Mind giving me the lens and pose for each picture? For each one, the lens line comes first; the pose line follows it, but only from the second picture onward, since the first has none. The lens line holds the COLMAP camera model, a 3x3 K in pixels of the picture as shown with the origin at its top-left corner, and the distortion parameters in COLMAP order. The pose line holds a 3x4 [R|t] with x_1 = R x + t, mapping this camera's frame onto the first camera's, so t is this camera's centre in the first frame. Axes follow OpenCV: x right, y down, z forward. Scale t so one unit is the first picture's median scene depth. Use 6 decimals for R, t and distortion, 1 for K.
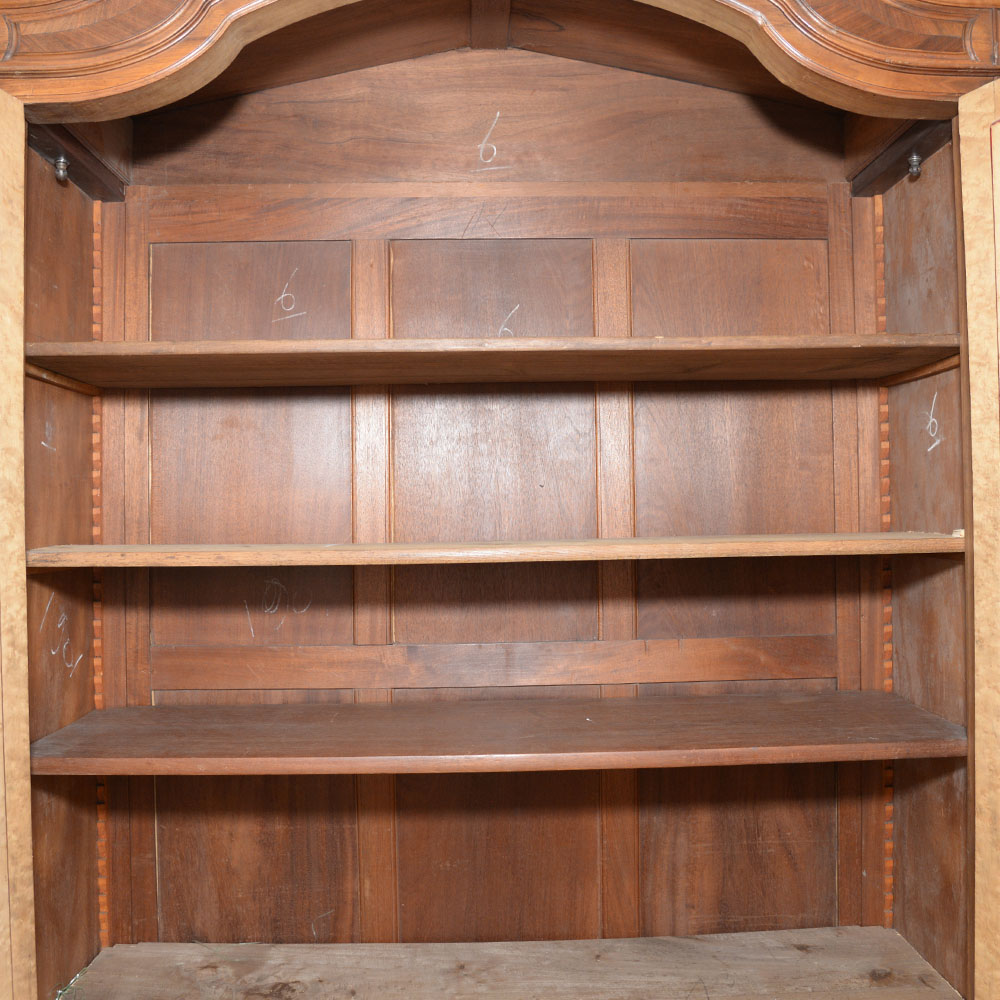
lens RADIAL K [[1042.3, 0, 500.0], [0, 1042.3, 500.0], [0, 0, 1]] dist [-0.116708, 0.079016]
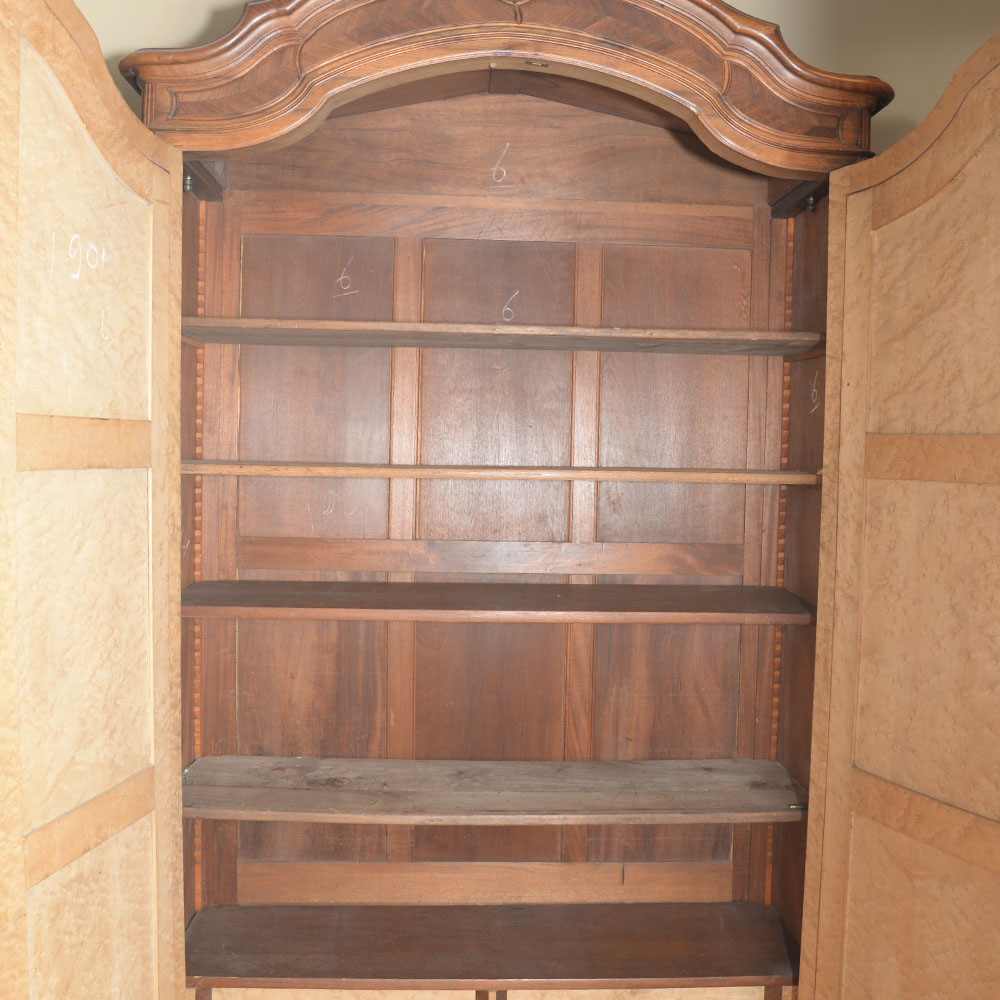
lens RADIAL K [[1042.3, 0, 500.0], [0, 1042.3, 500.0], [0, 0, 1]] dist [-0.116708, 0.079016]
pose [[0.999258, 0.032599, 0.020490, -0.024459], [-0.033884, 0.997252, 0.065876, -0.006968], [-0.018286, -0.066522, 0.997617, -0.357245]]
